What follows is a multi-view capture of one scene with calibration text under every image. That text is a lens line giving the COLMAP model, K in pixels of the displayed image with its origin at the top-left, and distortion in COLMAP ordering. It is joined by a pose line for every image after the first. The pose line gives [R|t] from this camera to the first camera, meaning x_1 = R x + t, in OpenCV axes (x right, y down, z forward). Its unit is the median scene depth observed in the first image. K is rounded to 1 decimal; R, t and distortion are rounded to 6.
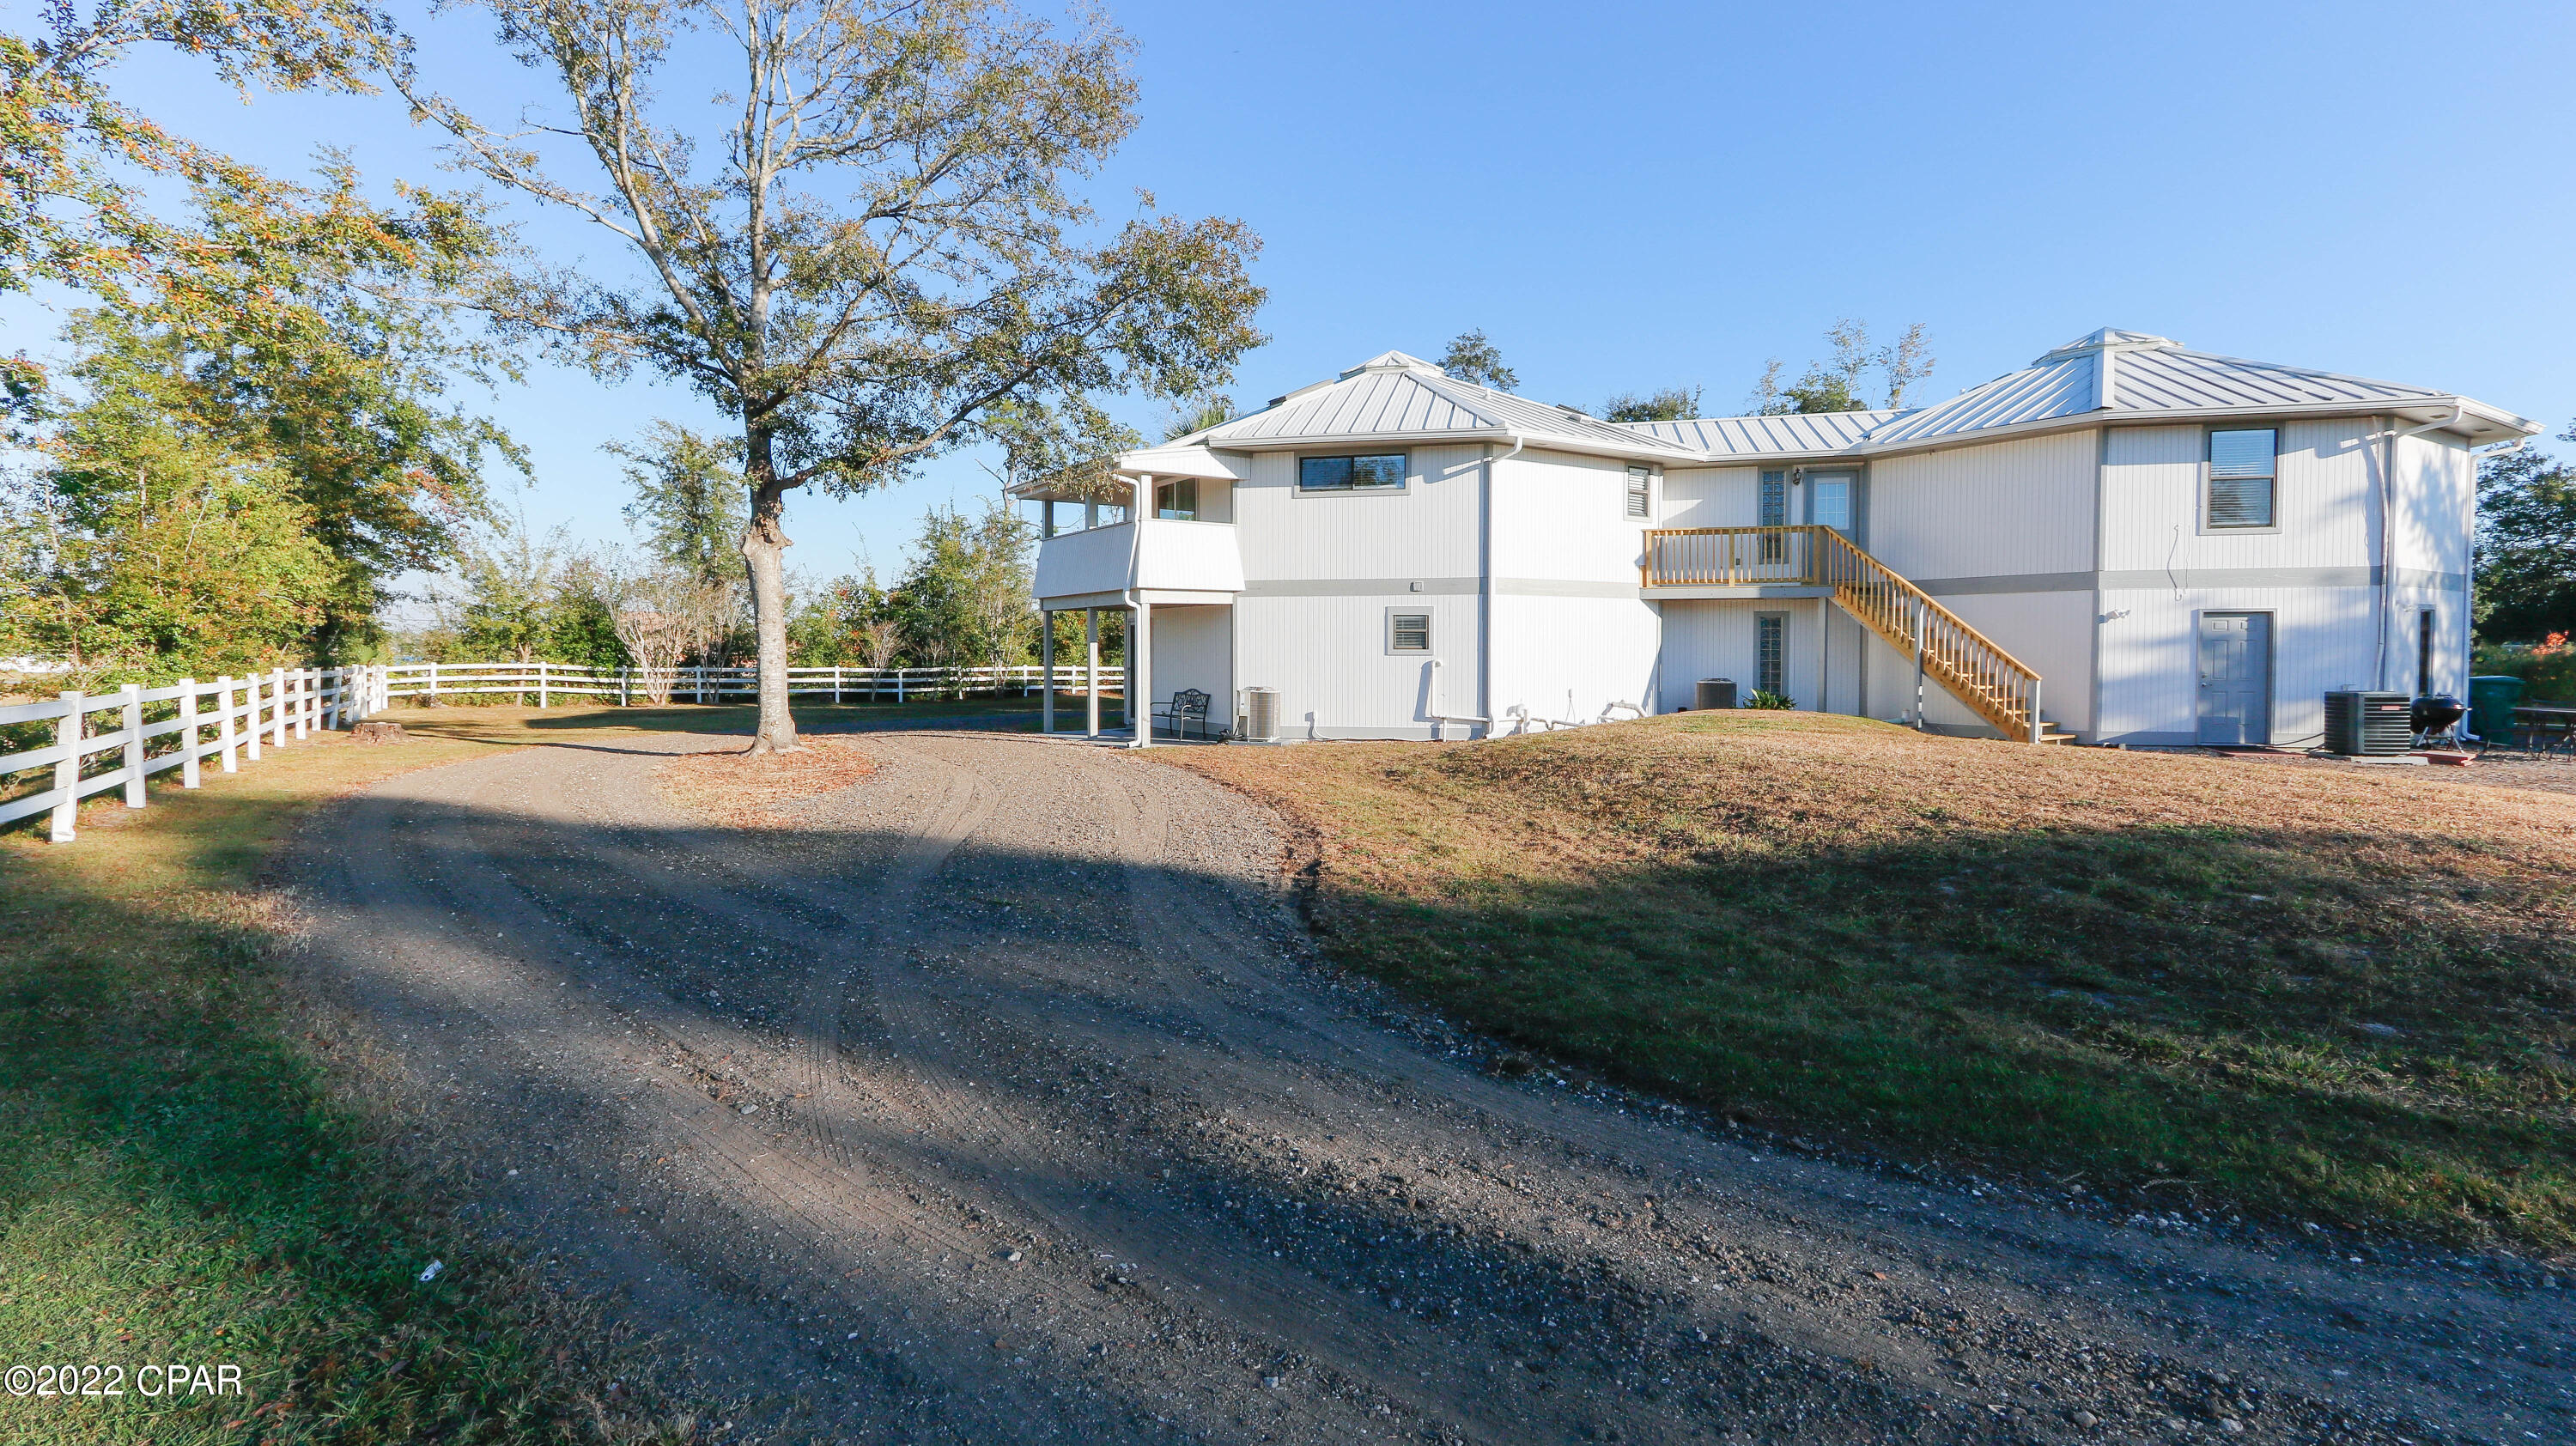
lens RADIAL K [[1181.1, 0, 1251.0], [0, 1181.1, 692.2], [0, 0, 1]] dist [0.019470, -0.000377]
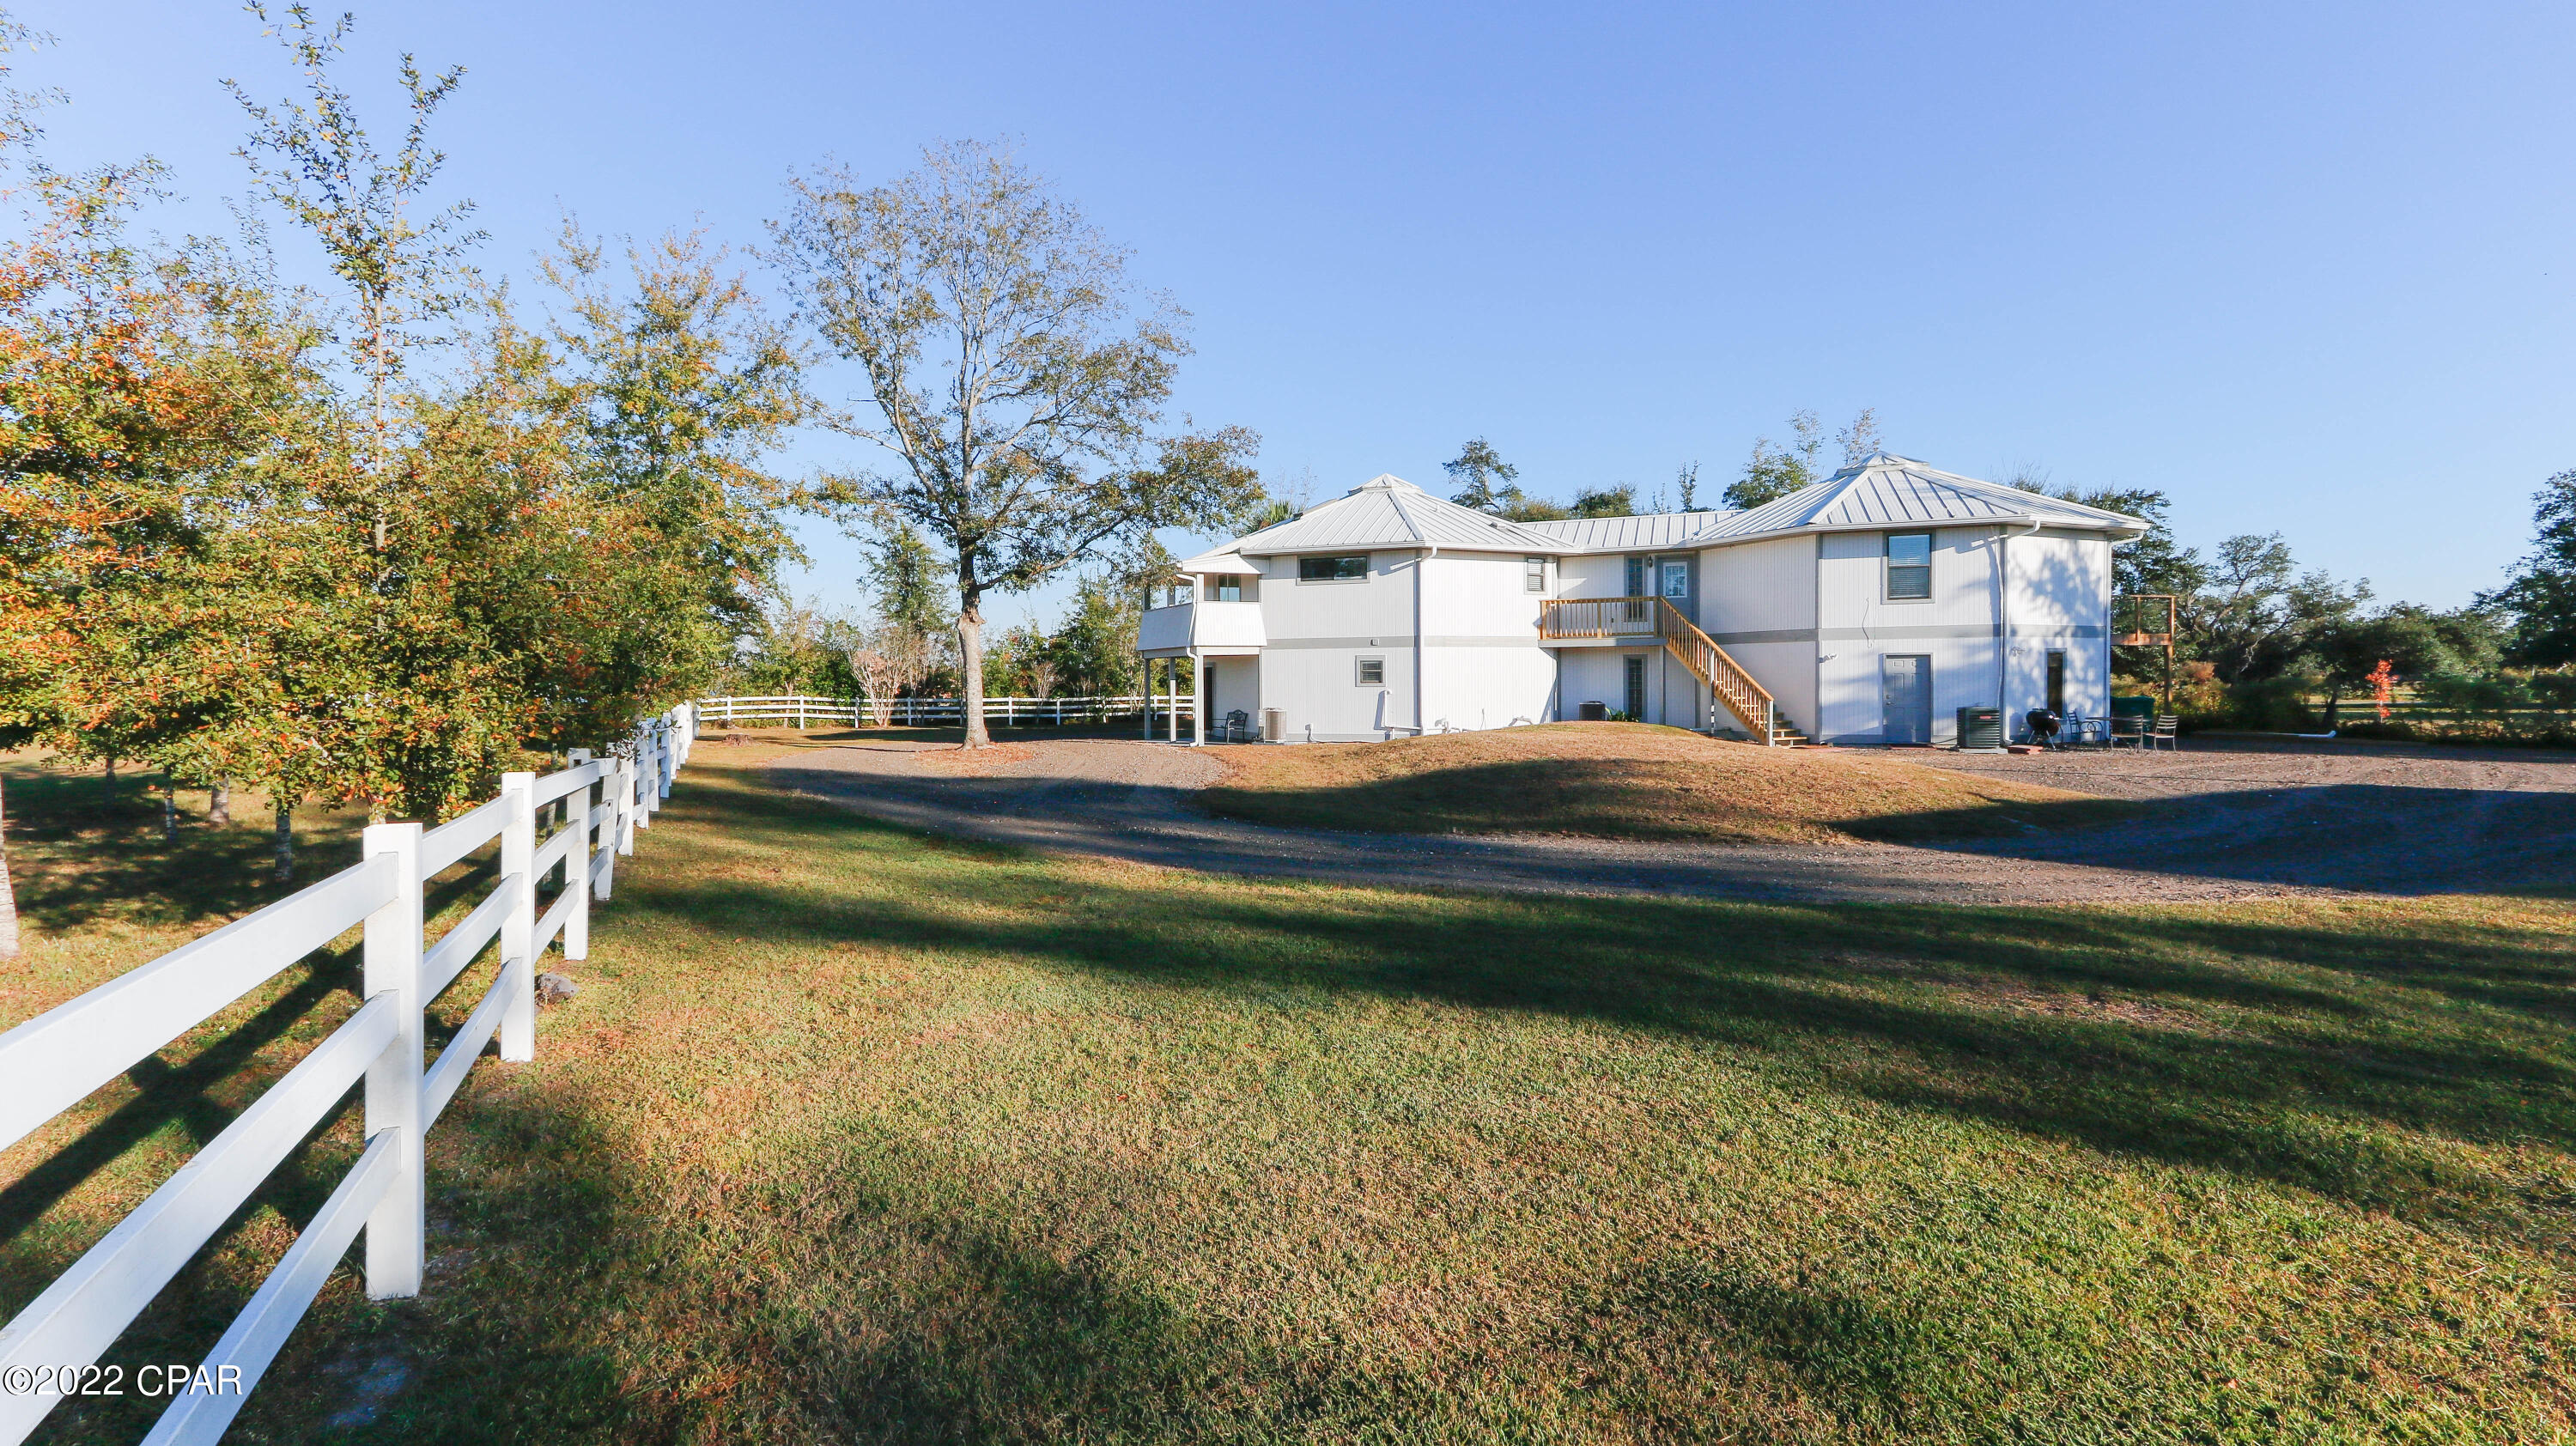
lens RADIAL K [[1181.1, 0, 1251.0], [0, 1181.1, 692.2], [0, 0, 1]] dist [0.019470, -0.000377]
pose [[0.990990, -0.006478, -0.133782, 0.181514], [0.003162, 0.999683, -0.024984, 0.012972], [0.133901, 0.024336, 0.990696, -0.528686]]
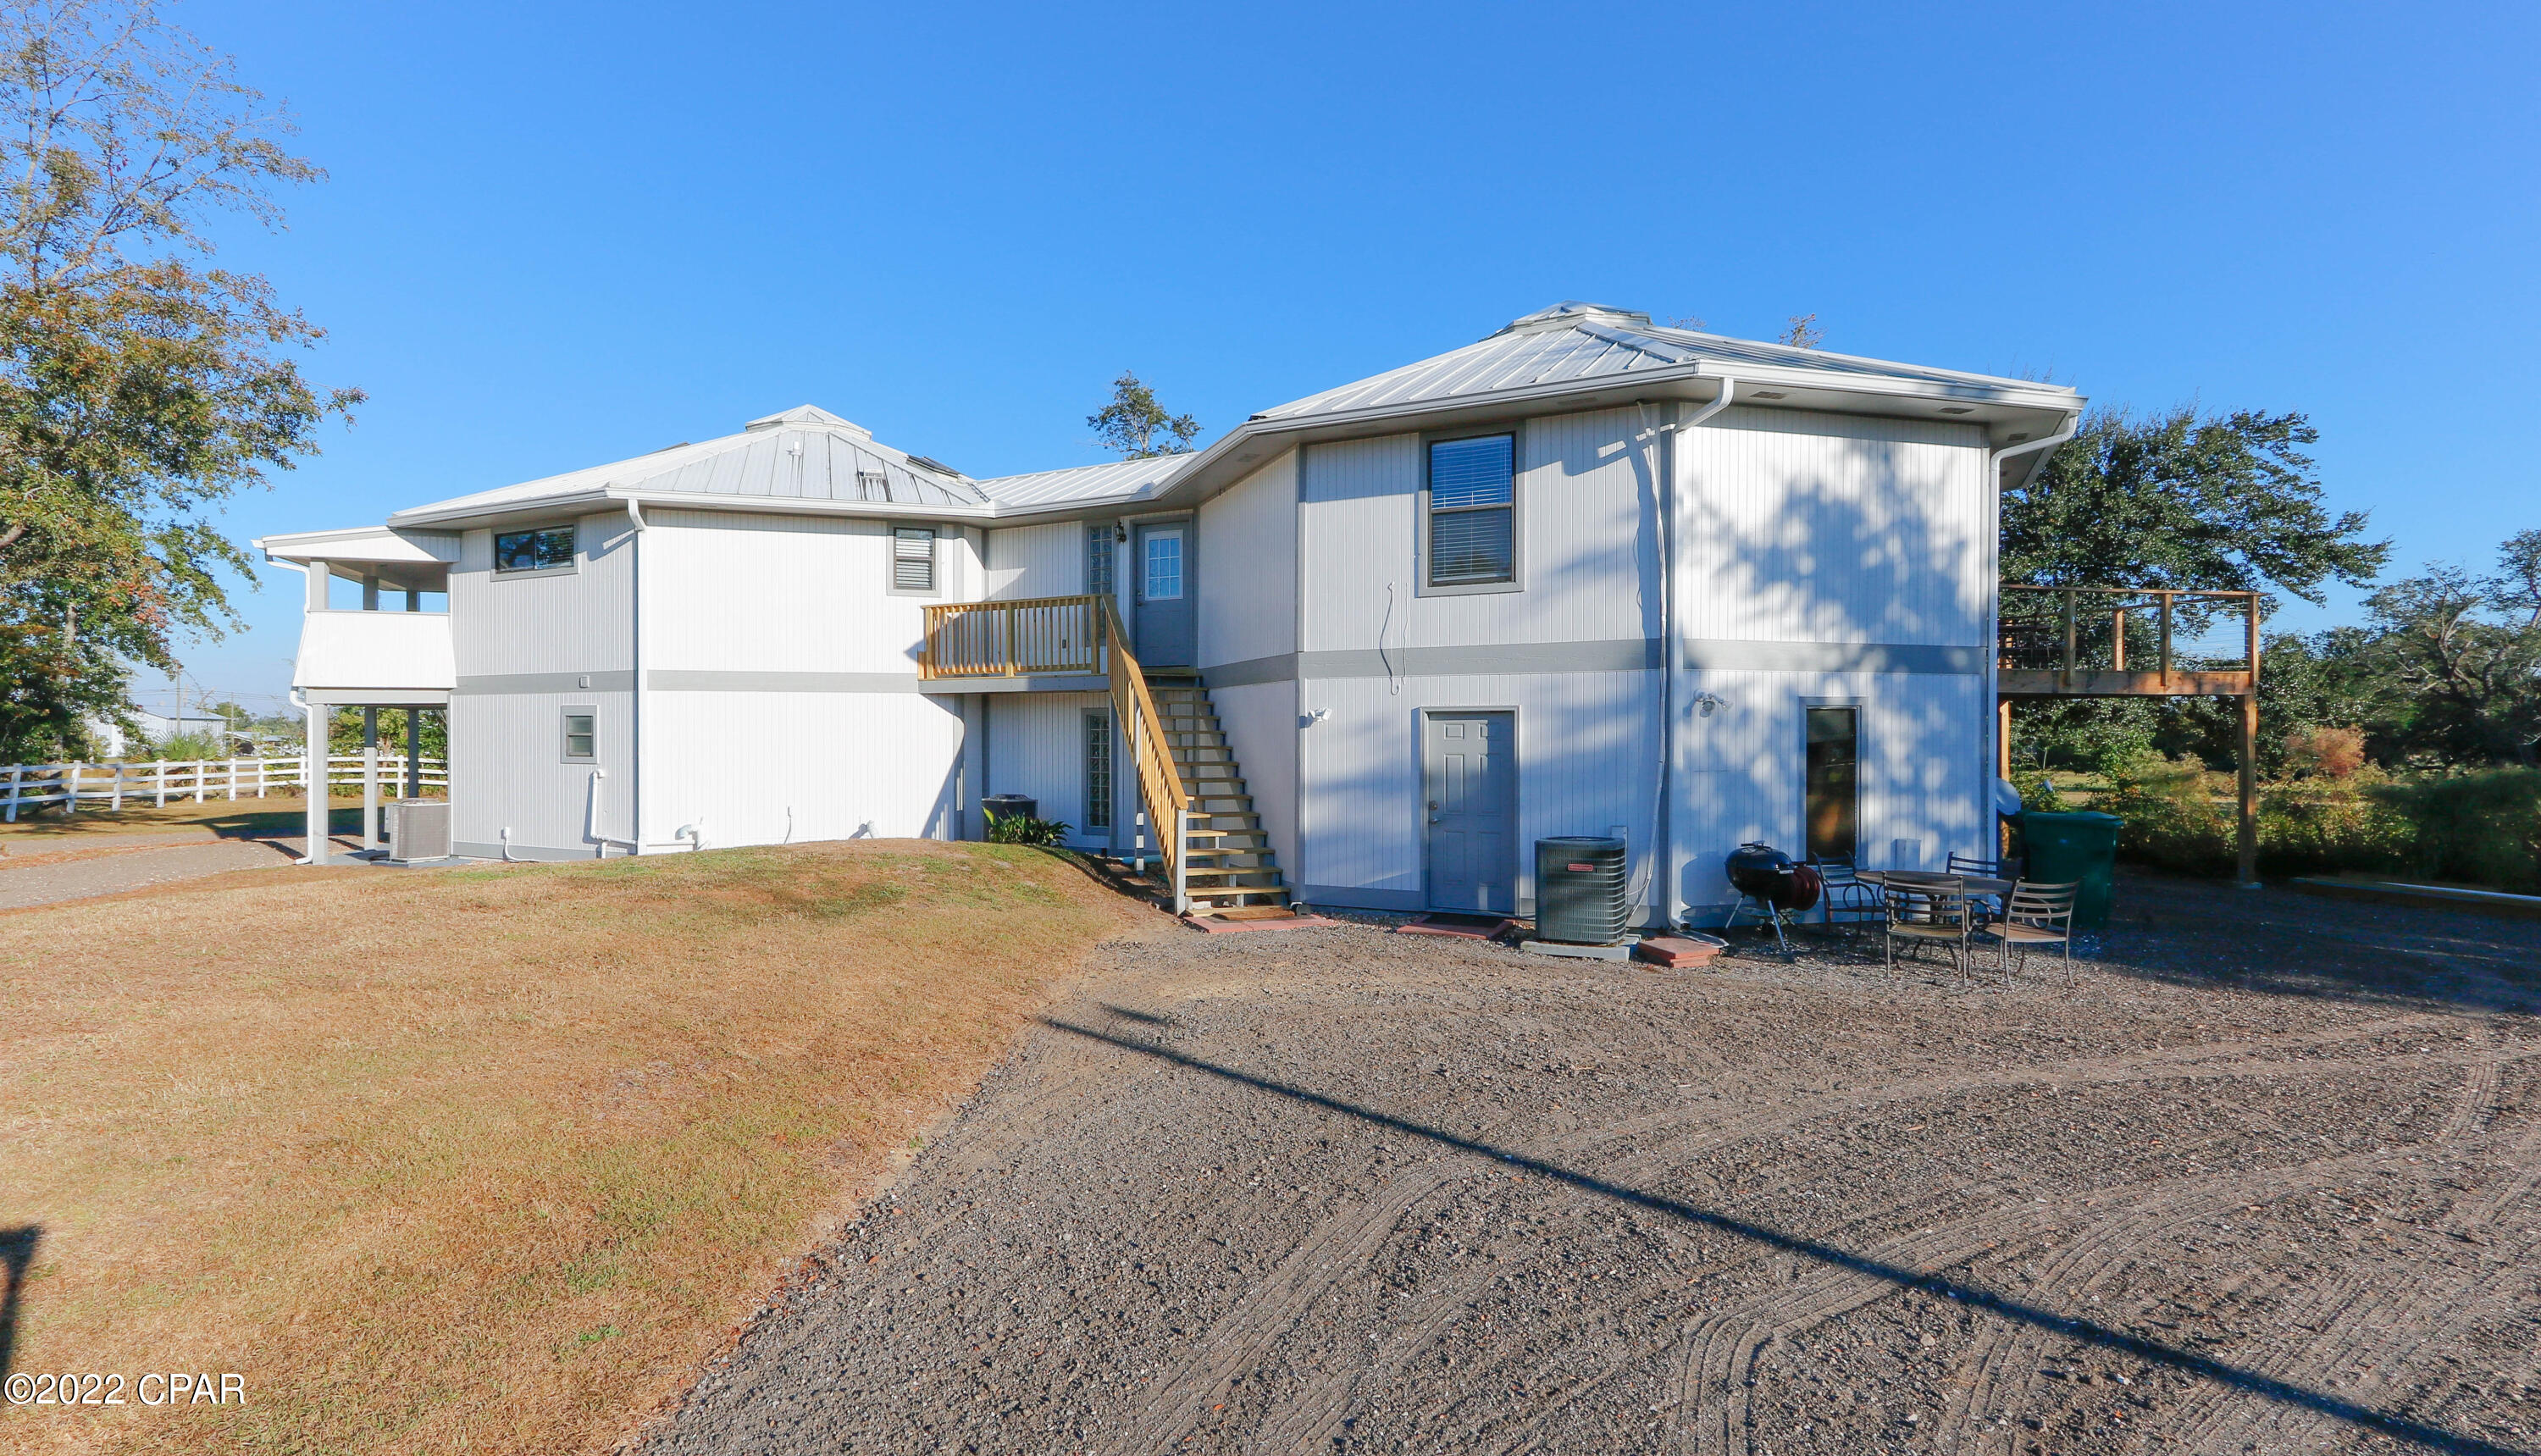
lens RADIAL K [[1209.3, 0, 1190.8], [0, 1209.3, 735.7], [0, 0, 1]] dist [0.014097, -0.000094]
pose [[0.956259, 0.006521, -0.292450, 0.780921], [-0.014946, 0.999535, -0.026582, -0.034677], [0.292141, 0.029790, 0.955911, 0.301888]]
